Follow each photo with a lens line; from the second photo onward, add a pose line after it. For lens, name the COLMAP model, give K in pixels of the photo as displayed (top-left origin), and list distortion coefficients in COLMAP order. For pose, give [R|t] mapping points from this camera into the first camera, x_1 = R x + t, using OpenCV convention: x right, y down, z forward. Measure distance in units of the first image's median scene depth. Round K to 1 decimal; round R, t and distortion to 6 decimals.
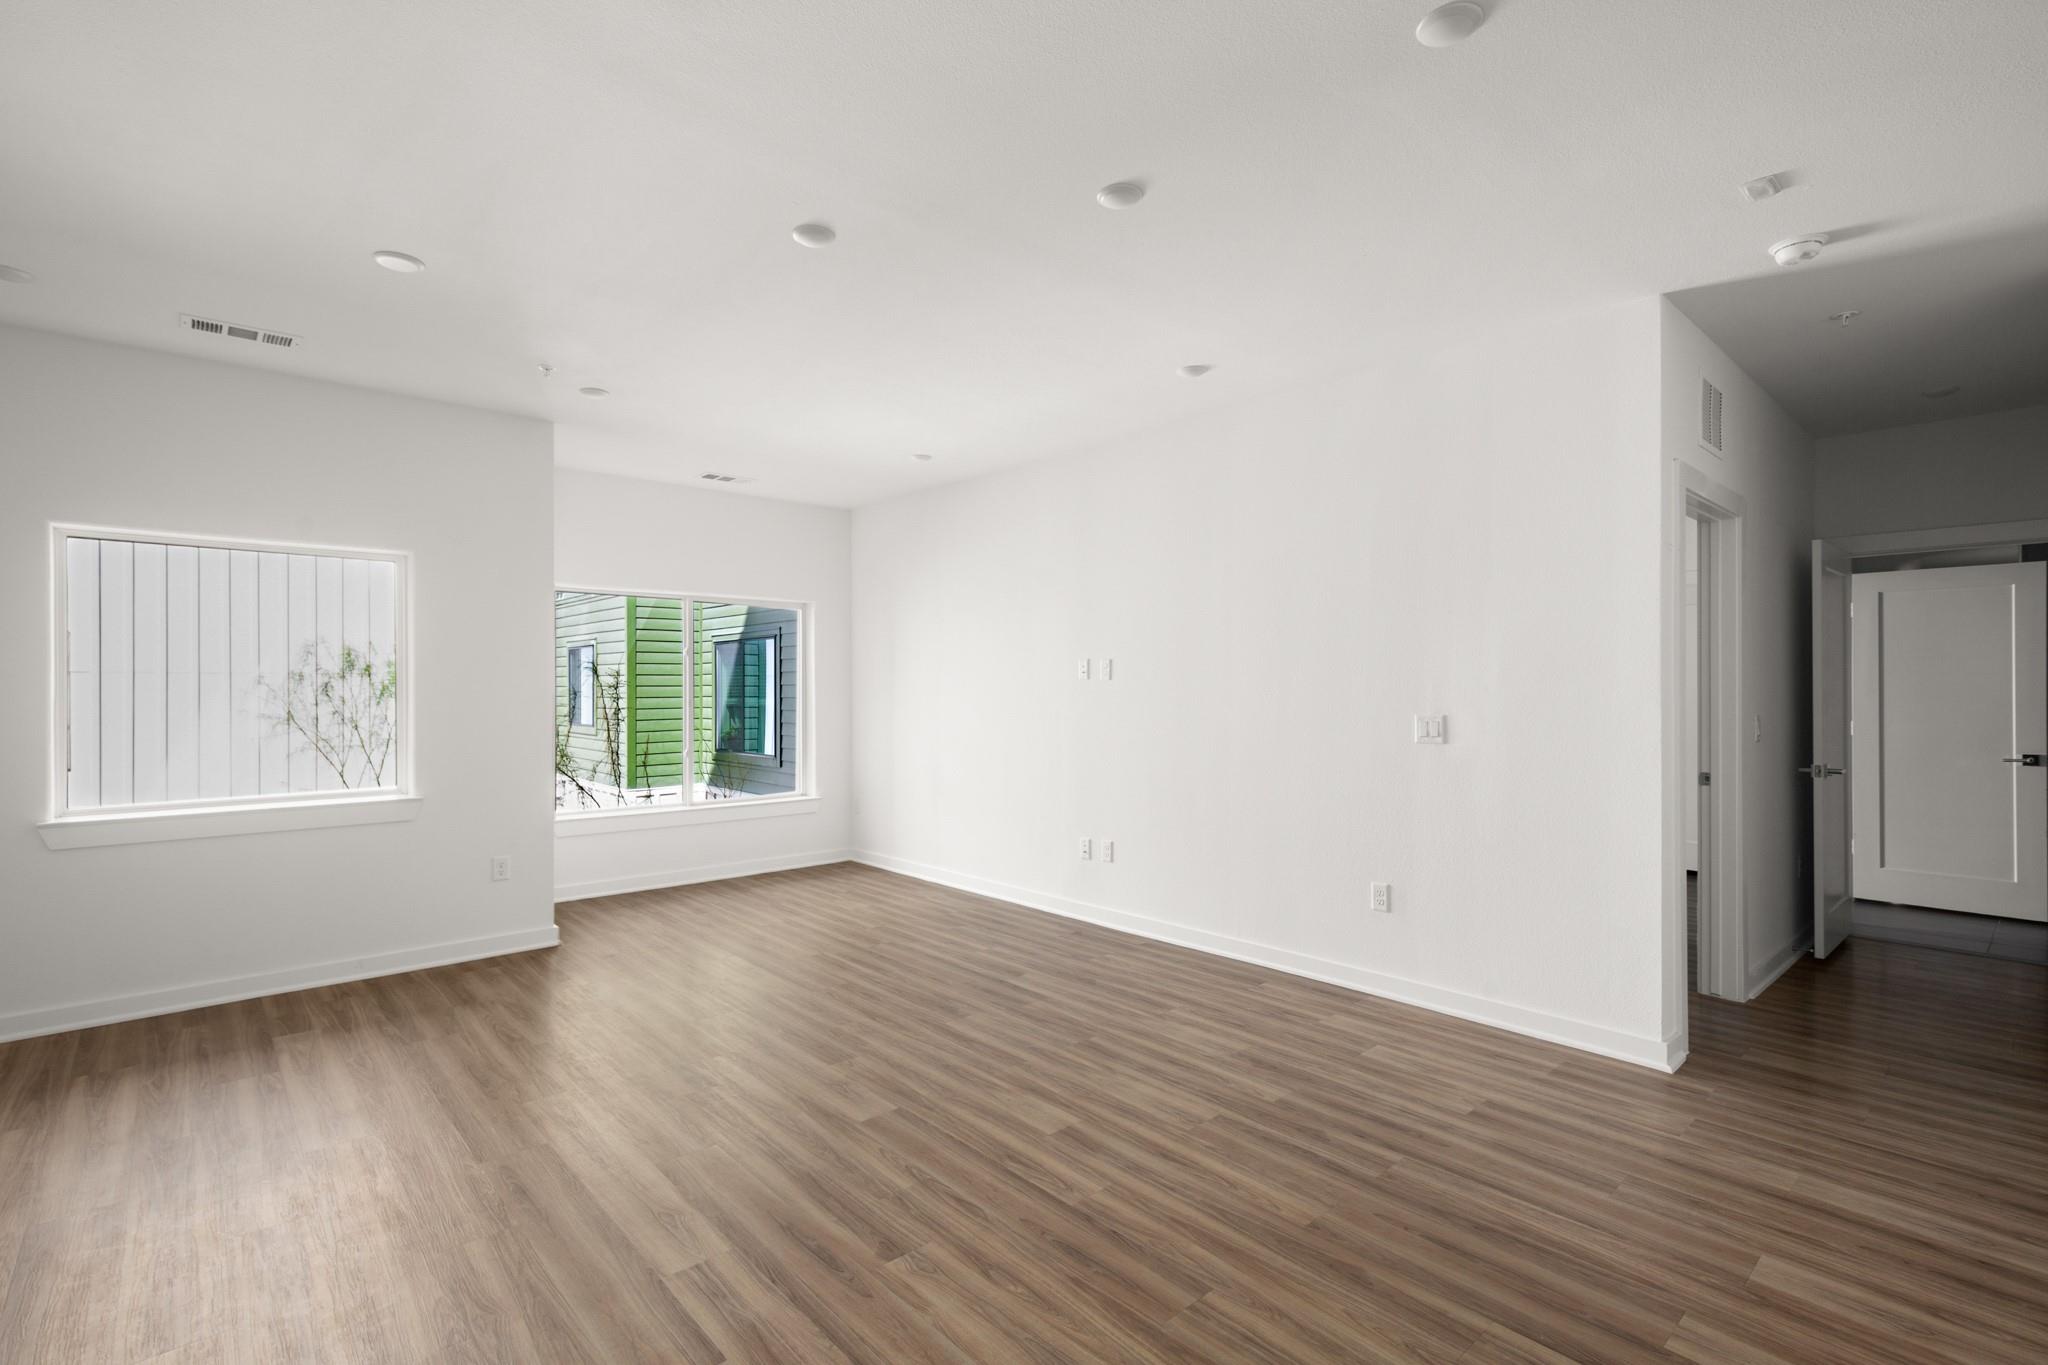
lens RADIAL K [[949.3, 0, 1030.6], [0, 949.3, 690.4], [0, 0, 1]] dist [0.013668, -0.000557]
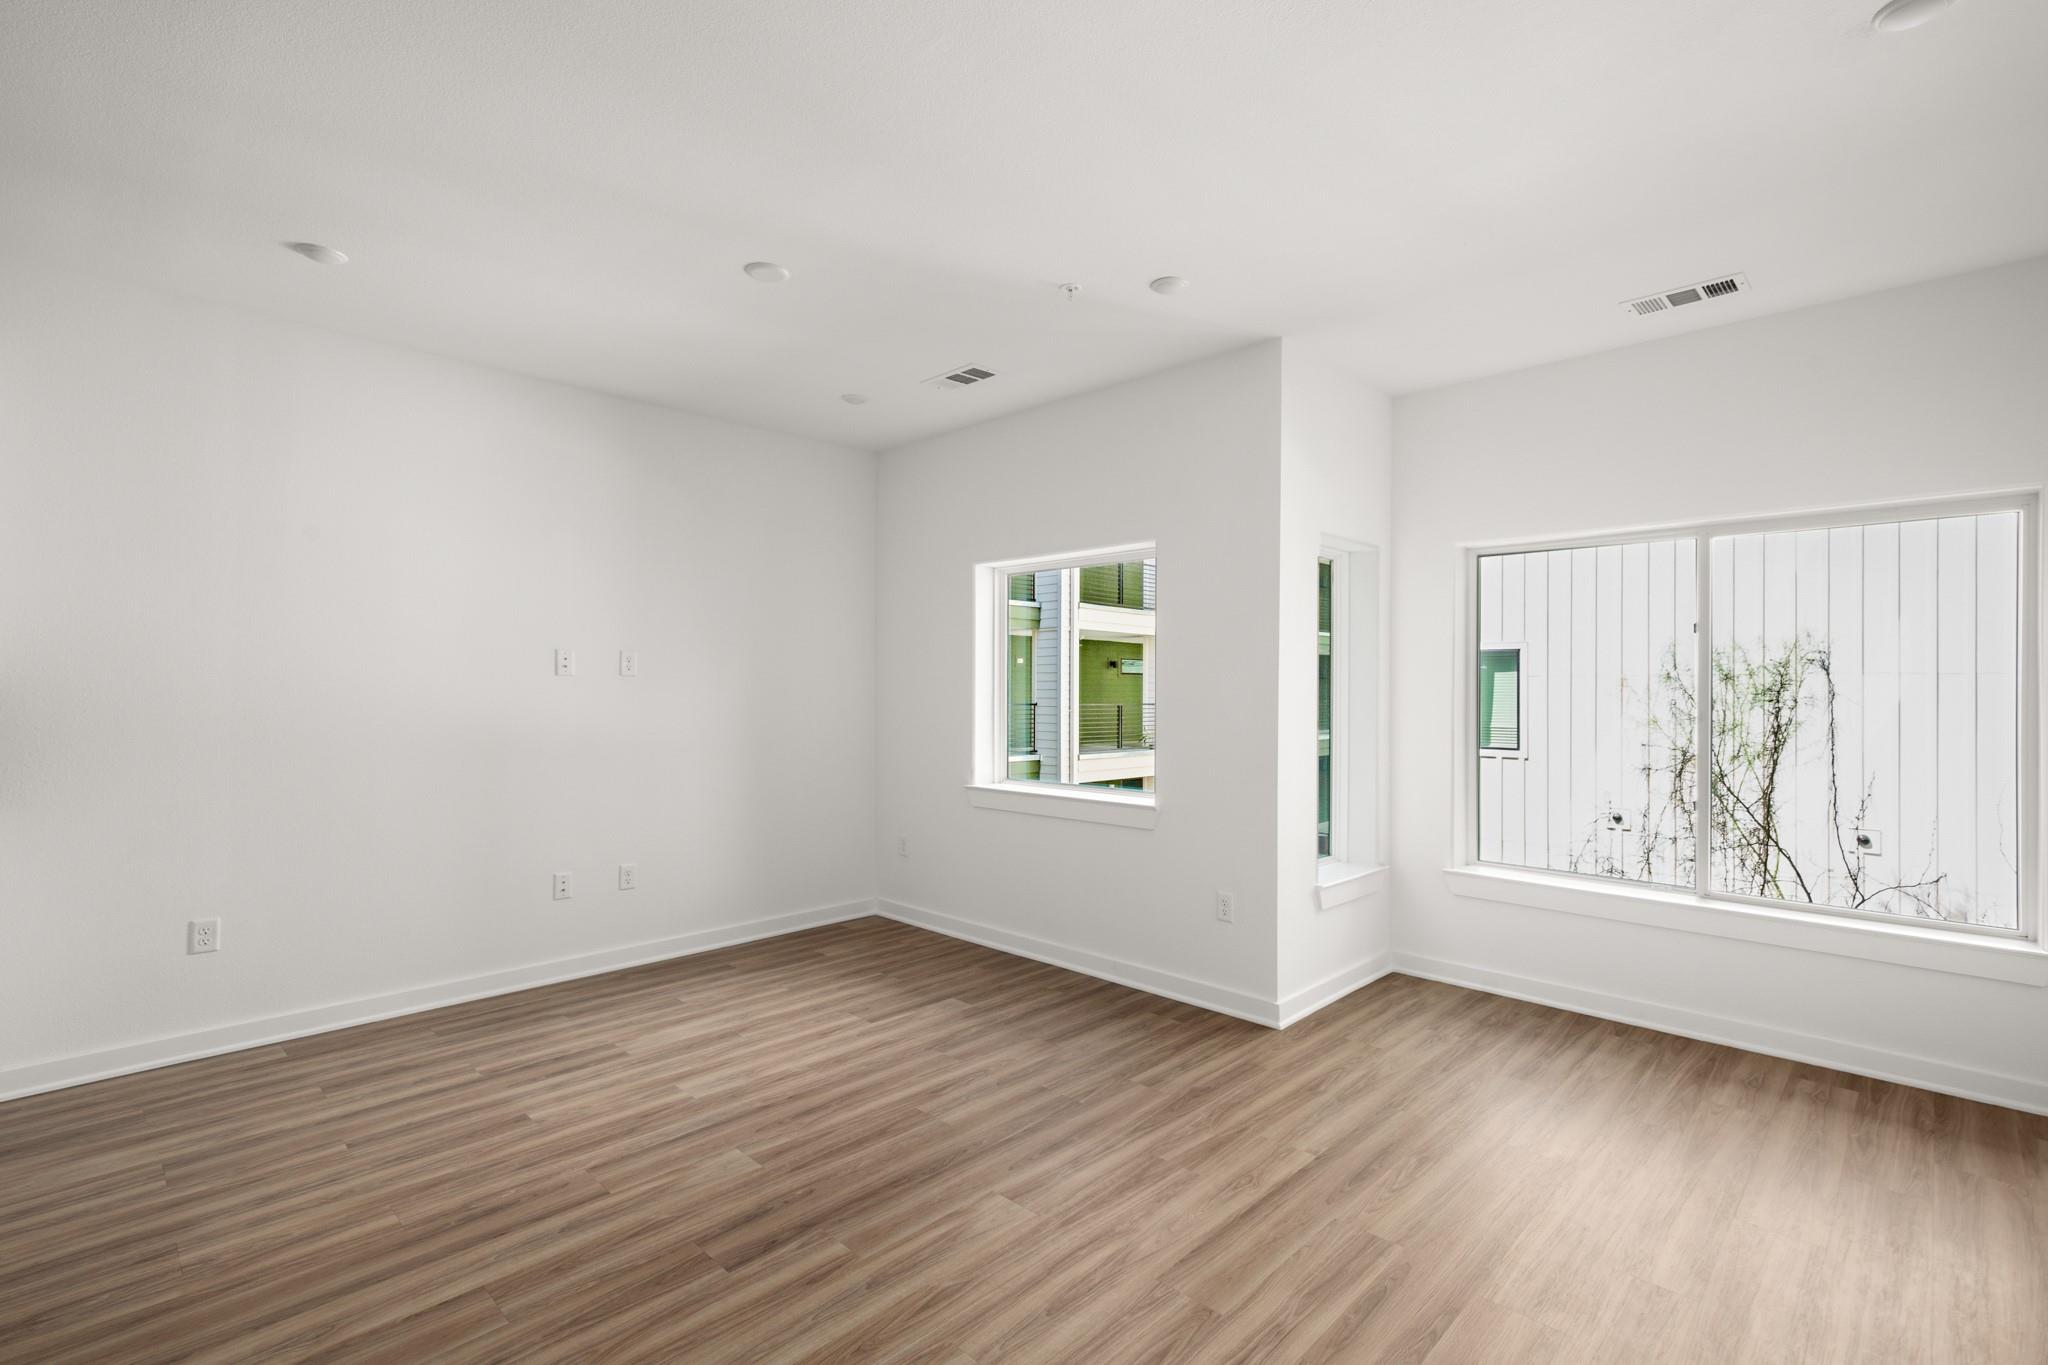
lens RADIAL K [[928.5, 0, 1035.4], [0, 928.5, 684.5], [0, 0, 1]] dist [0.016296, -0.001118]
pose [[0.072125, -0.002342, -0.997393, 0.330231], [-0.004651, 0.999986, -0.002685, -0.002859], [0.997385, 0.004832, 0.072113, 1.097820]]
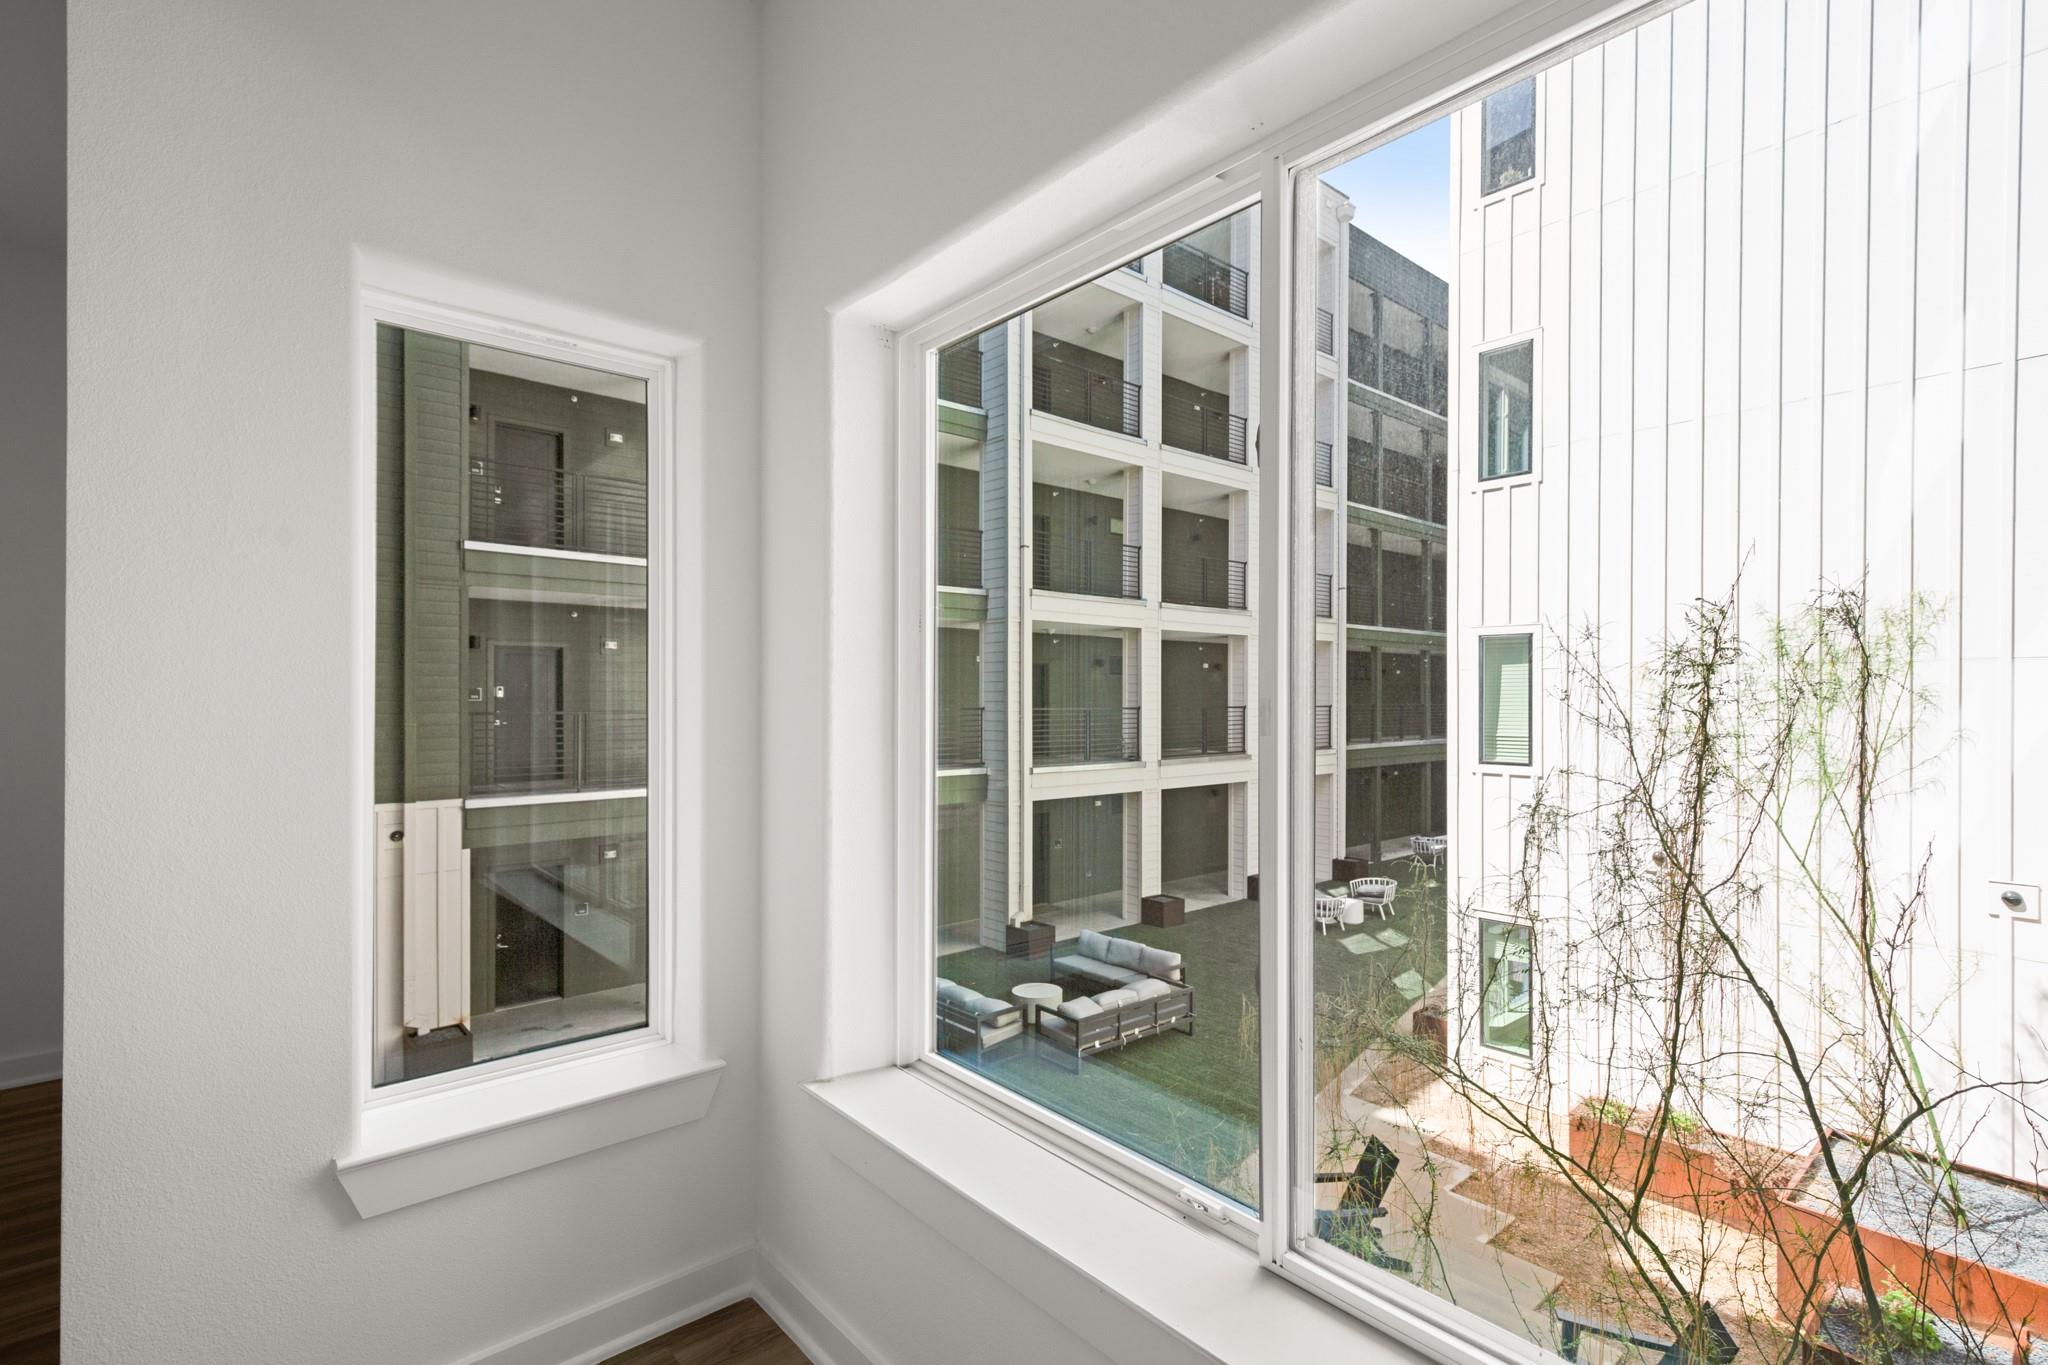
lens RADIAL K [[949.3, 0, 1030.6], [0, 949.3, 690.4], [0, 0, 1]] dist [0.013668, -0.000557]
pose [[-0.022452, -0.000739, -0.999748, -0.334015], [-0.000302, 1.000000, -0.000733, 0.011976], [0.999748, 0.000285, -0.022453, 1.878414]]
